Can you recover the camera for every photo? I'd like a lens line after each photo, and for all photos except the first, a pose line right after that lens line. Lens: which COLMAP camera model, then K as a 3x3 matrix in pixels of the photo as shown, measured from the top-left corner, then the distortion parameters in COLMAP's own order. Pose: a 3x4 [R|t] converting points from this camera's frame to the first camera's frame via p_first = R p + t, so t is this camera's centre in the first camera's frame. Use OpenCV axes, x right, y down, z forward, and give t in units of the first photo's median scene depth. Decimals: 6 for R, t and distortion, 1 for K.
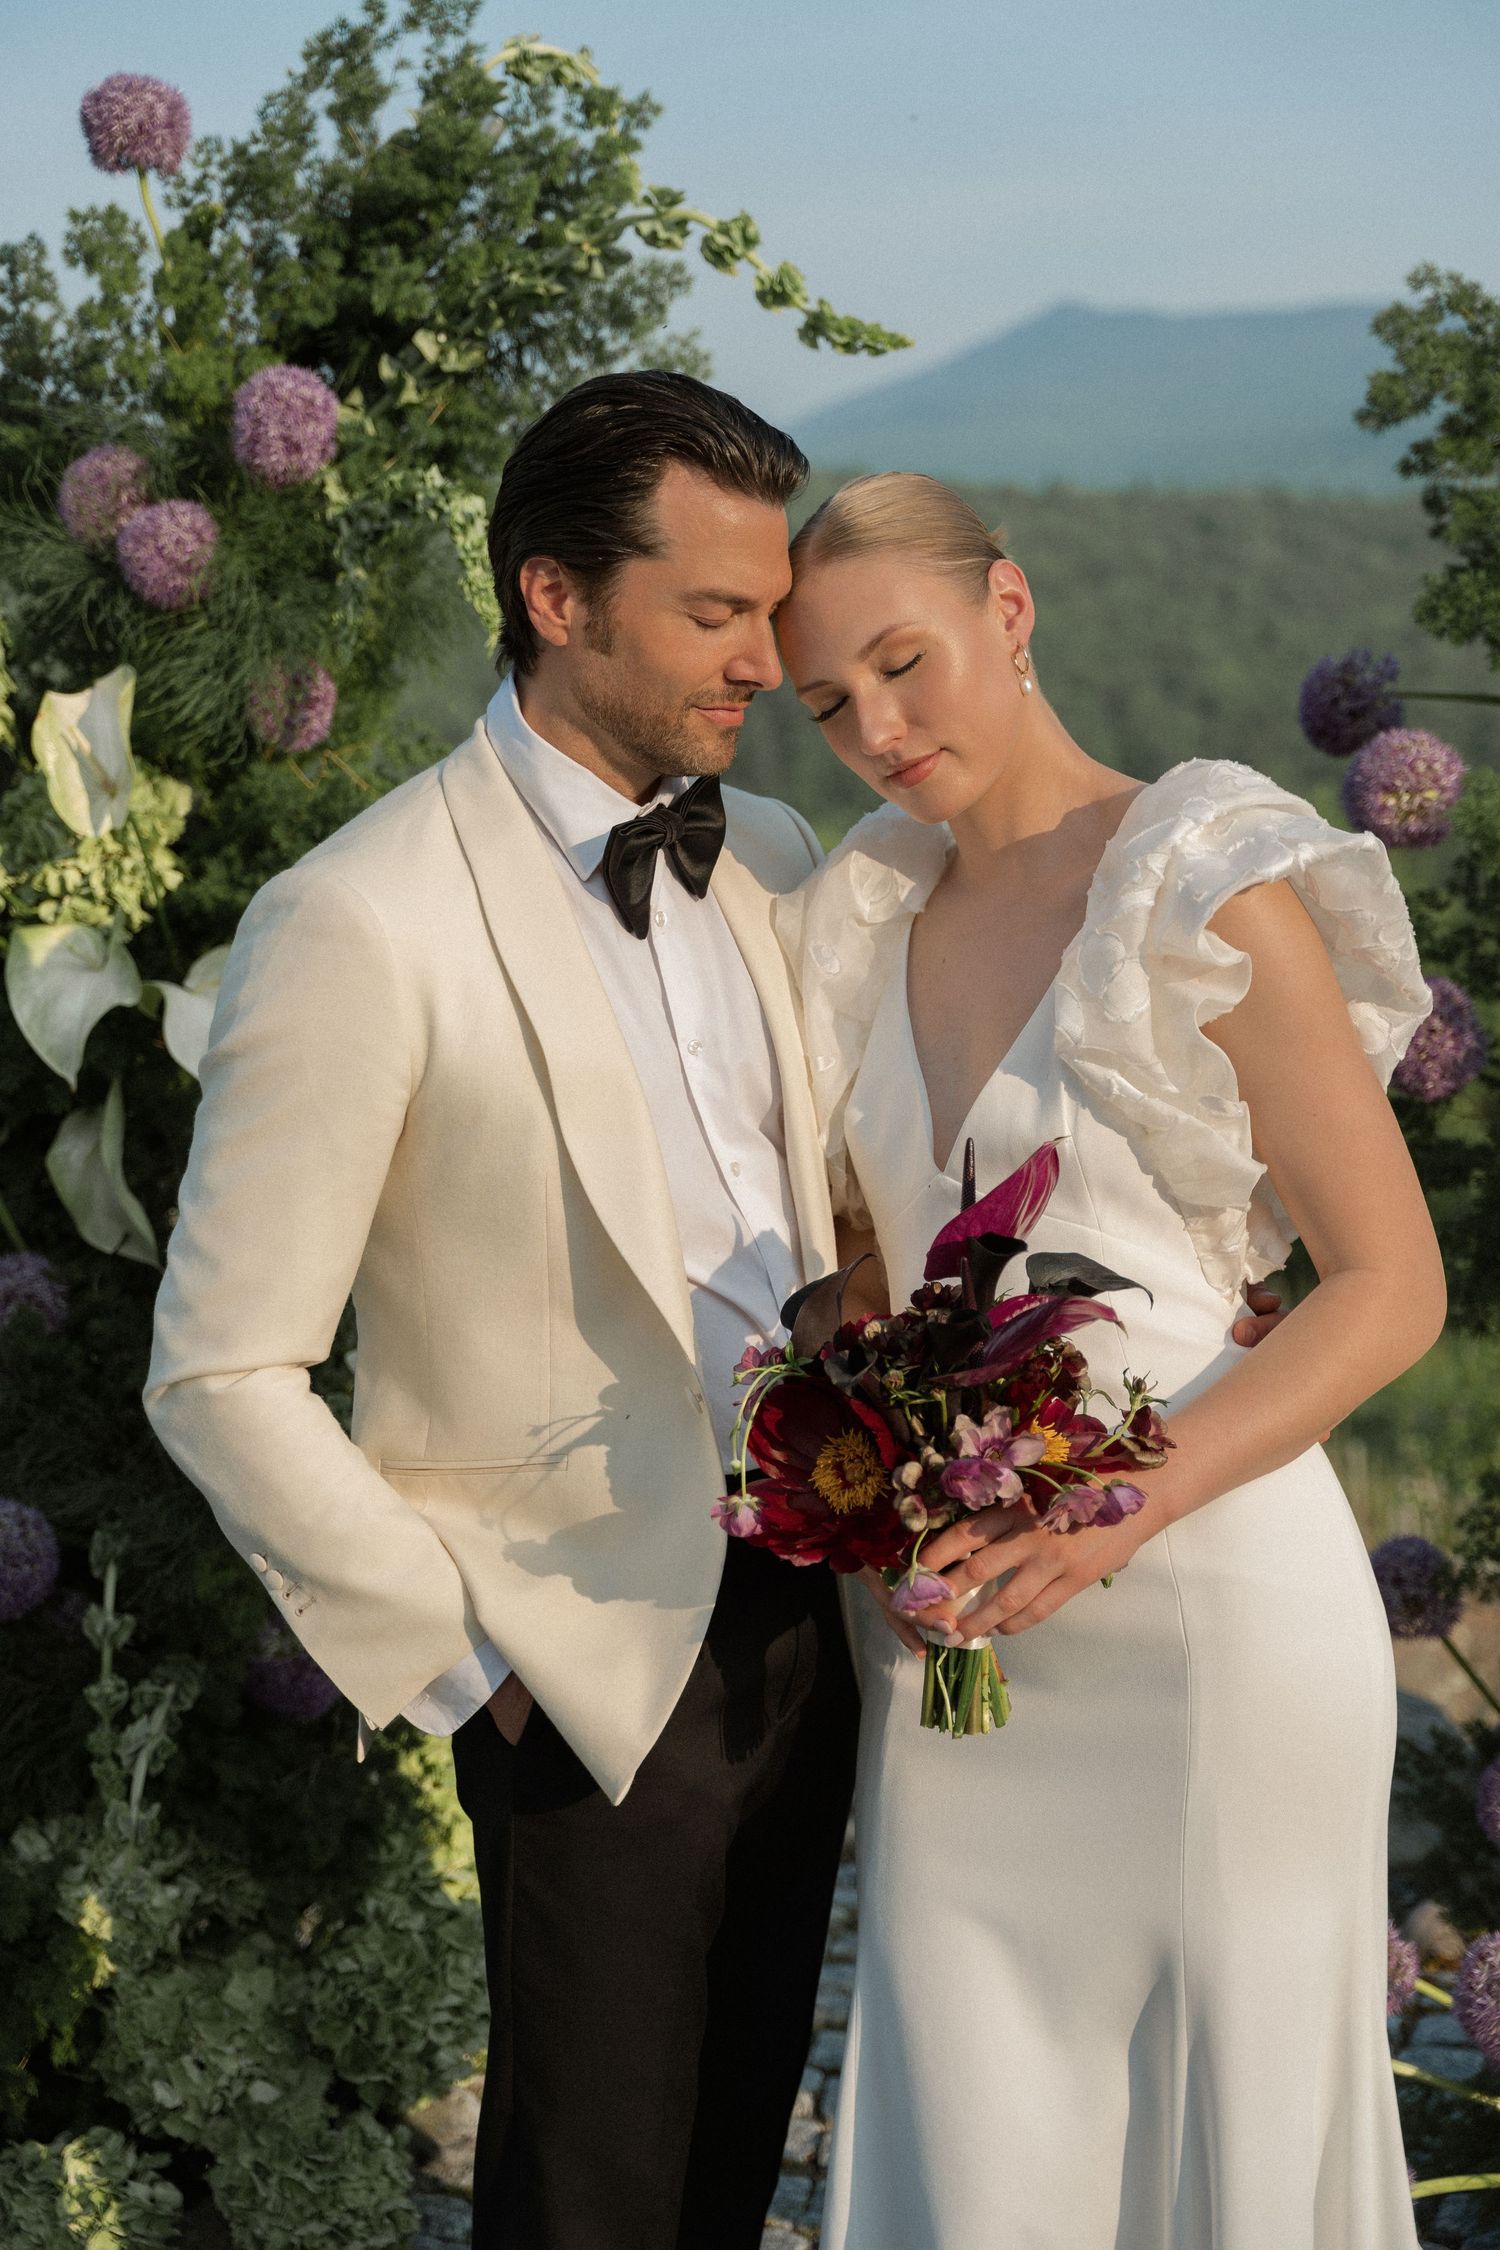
lens RADIAL K [[3256.7, 0, 728.1], [0, 3256.7, 1126.0], [0, 0, 1]] dist [-0.004999, 0.069530]
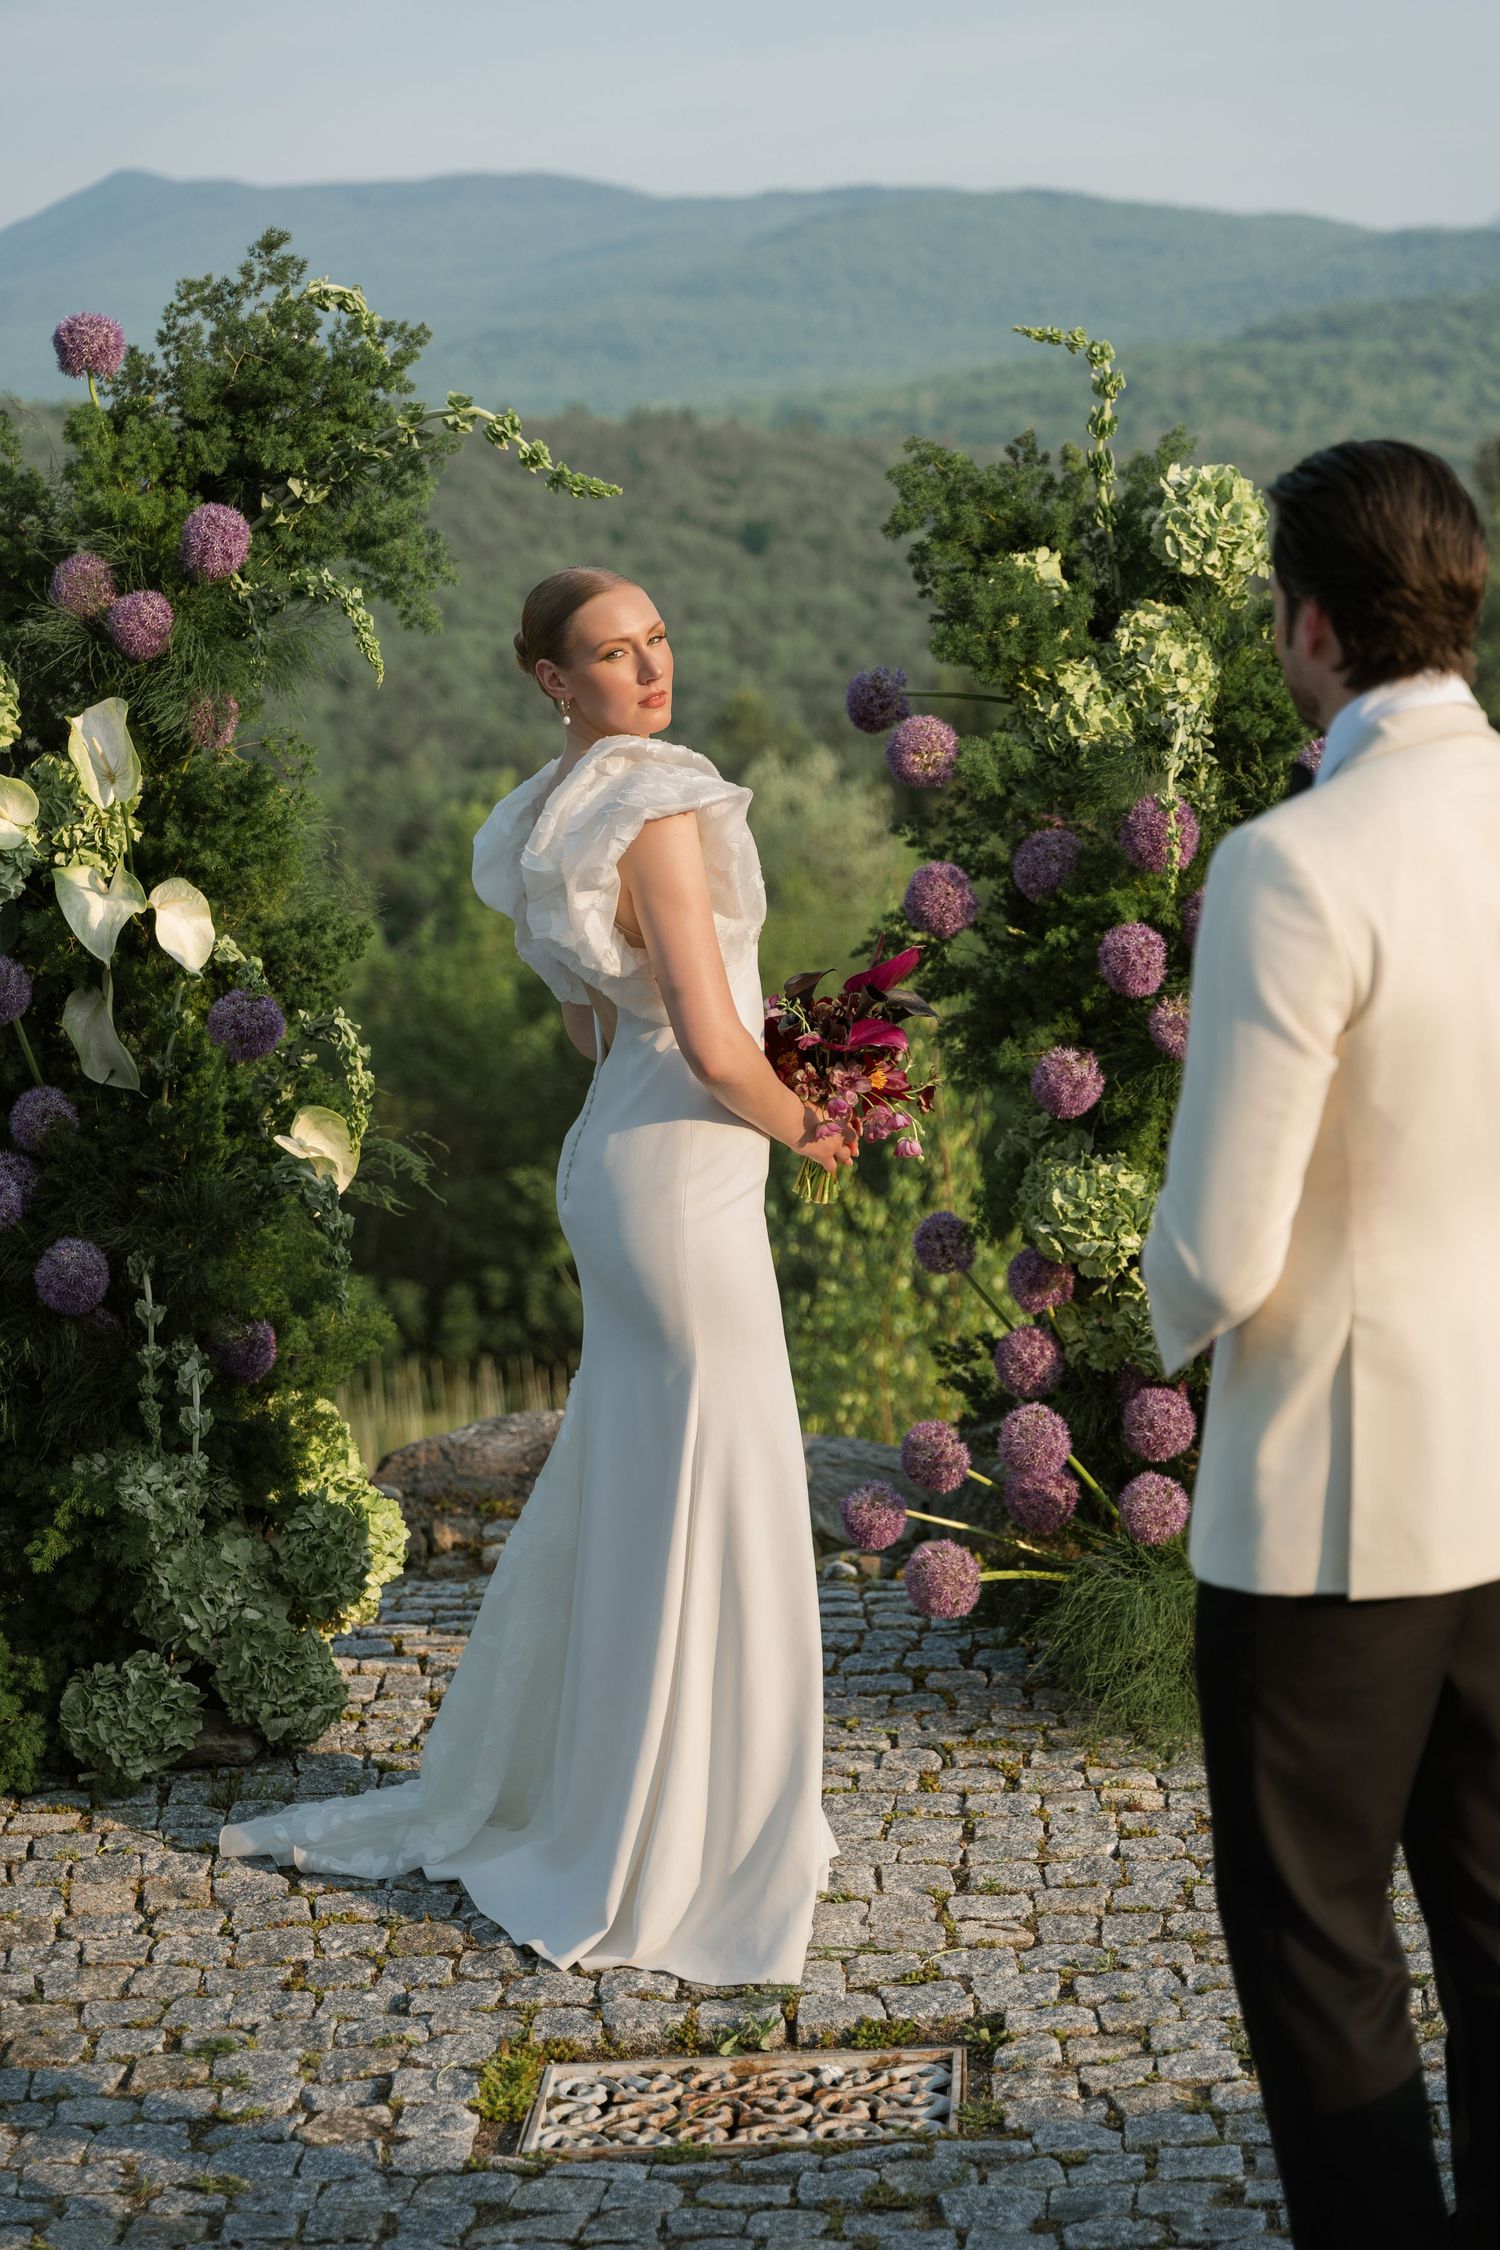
lens RADIAL K [[4173.3, 0, 803.8], [0, 4173.3, 1122.7], [0, 0, 1]] dist [0.022254, -0.086180]
pose [[0.966473, -0.052139, 0.251420, -0.377756], [0.057760, 0.998217, -0.015025, 0.109111], [-0.250189, 0.029043, 0.967761, -0.995435]]
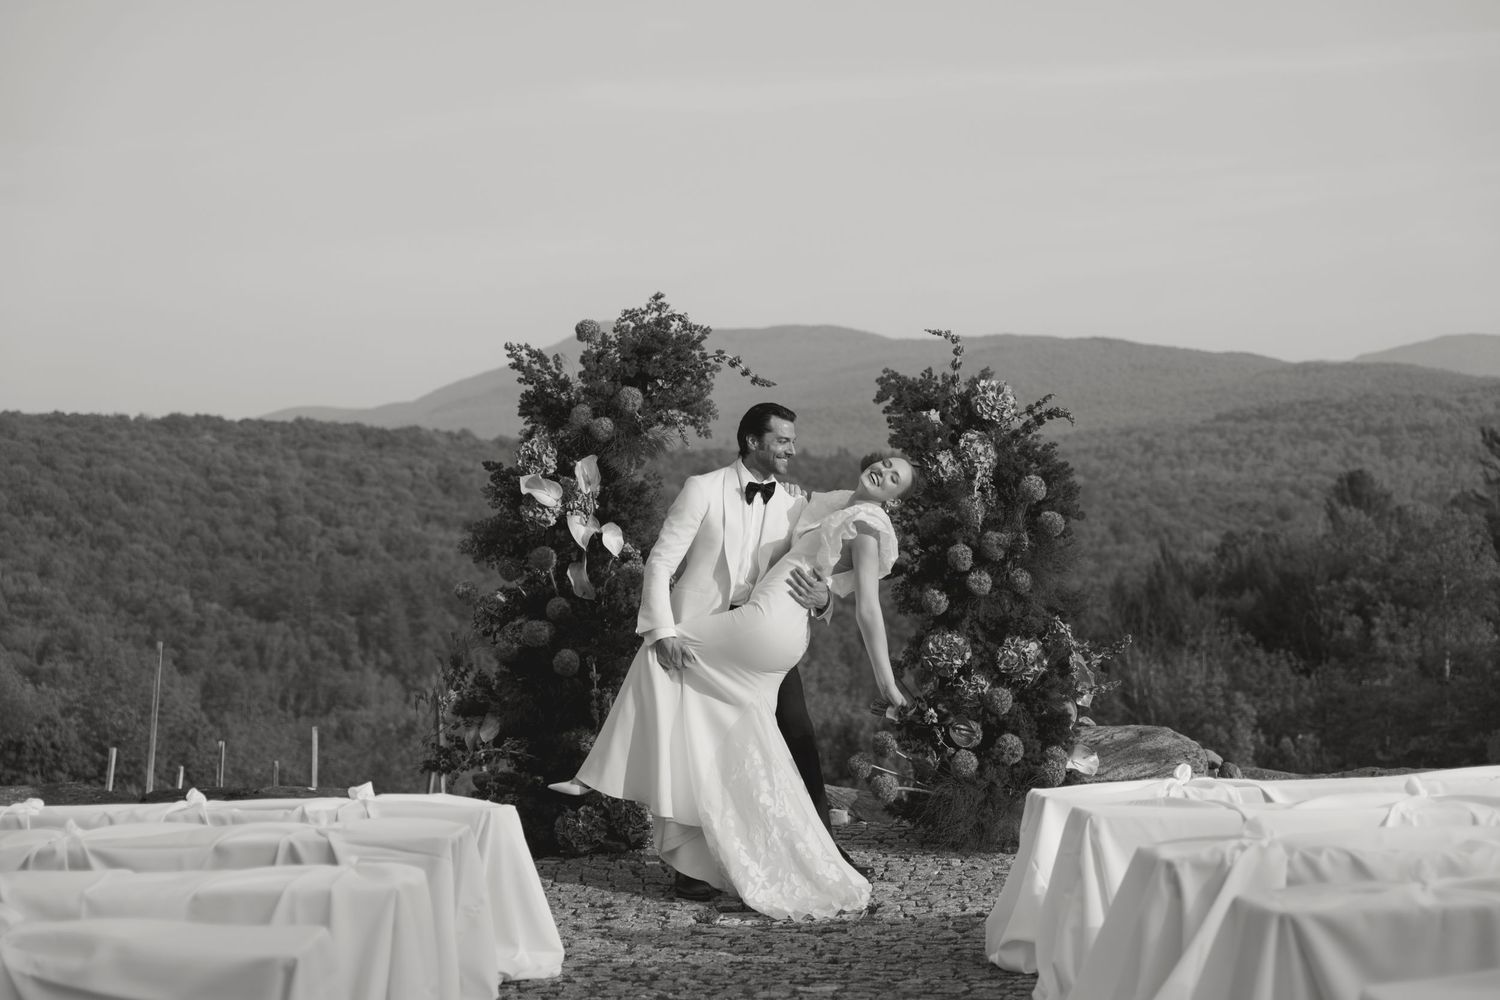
lens RADIAL K [[2357.9, 0, 781.0], [0, 2357.9, 458.8], [0, 0, 1]] dist [0.012260, 0.021812]
pose [[0.984208, 0.008088, 0.176830, -0.486386], [0.025223, 0.982354, -0.185322, 0.441819], [-0.175208, 0.186856, 0.966637, -2.025874]]
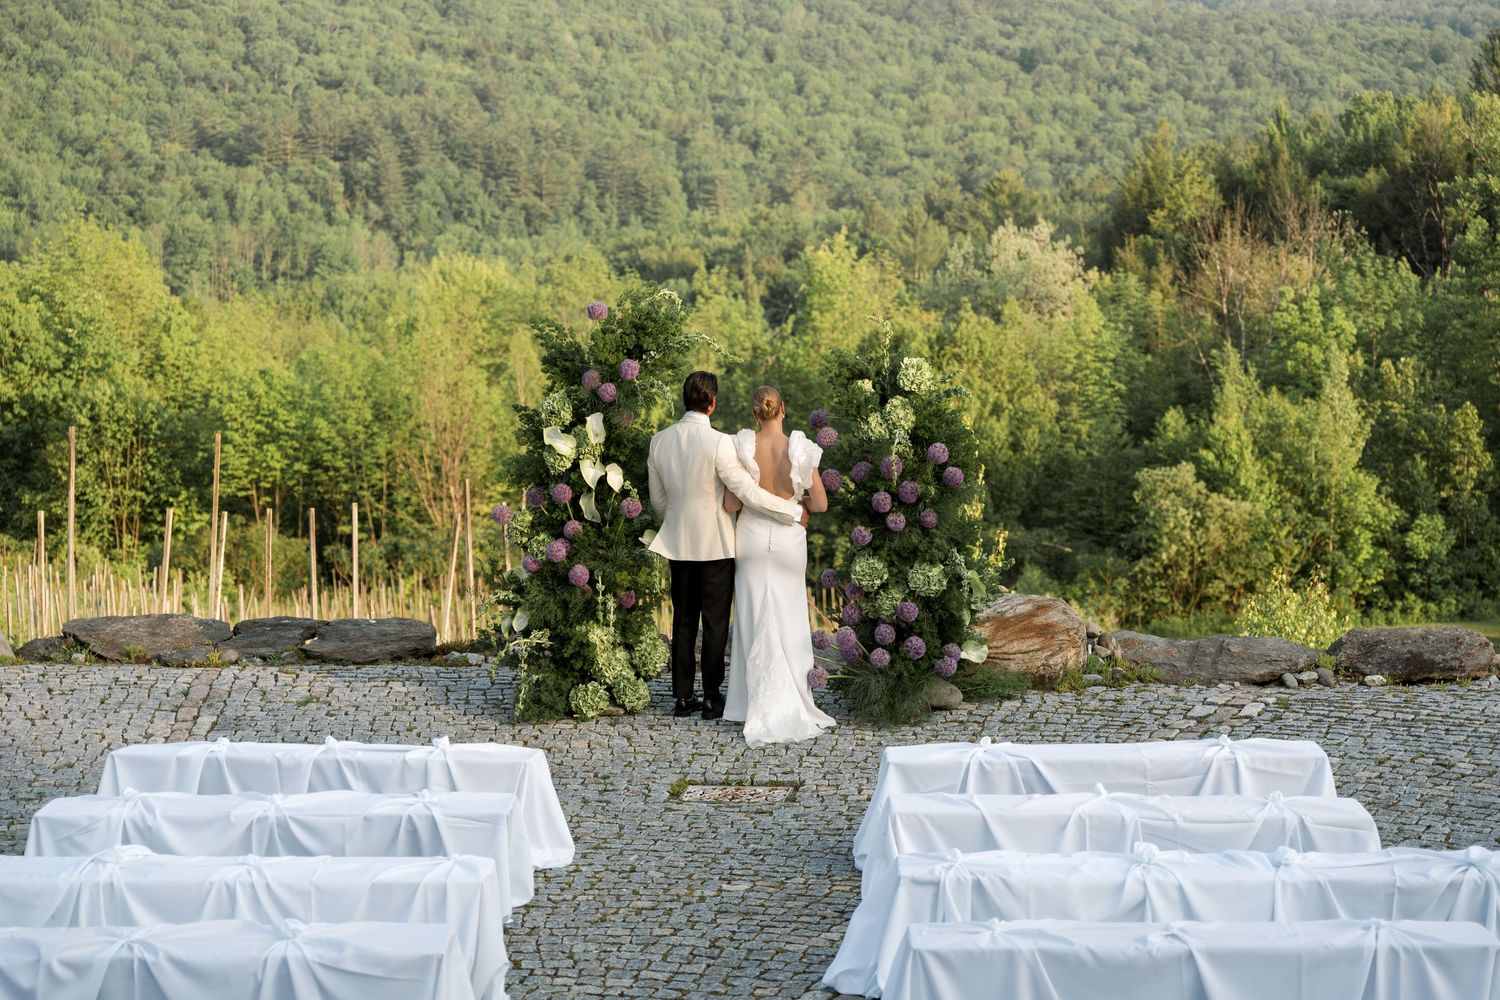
lens RADIAL K [[2818.4, 0, 792.9], [0, 2818.4, 497.8], [0, 0, 1]] dist [0.015148, 0.082101]
pose [[0.987121, -0.005687, 0.159872, -0.621074], [0.004807, 0.999971, 0.005890, -0.024065], [-0.159901, -0.005045, 0.987120, -3.730020]]
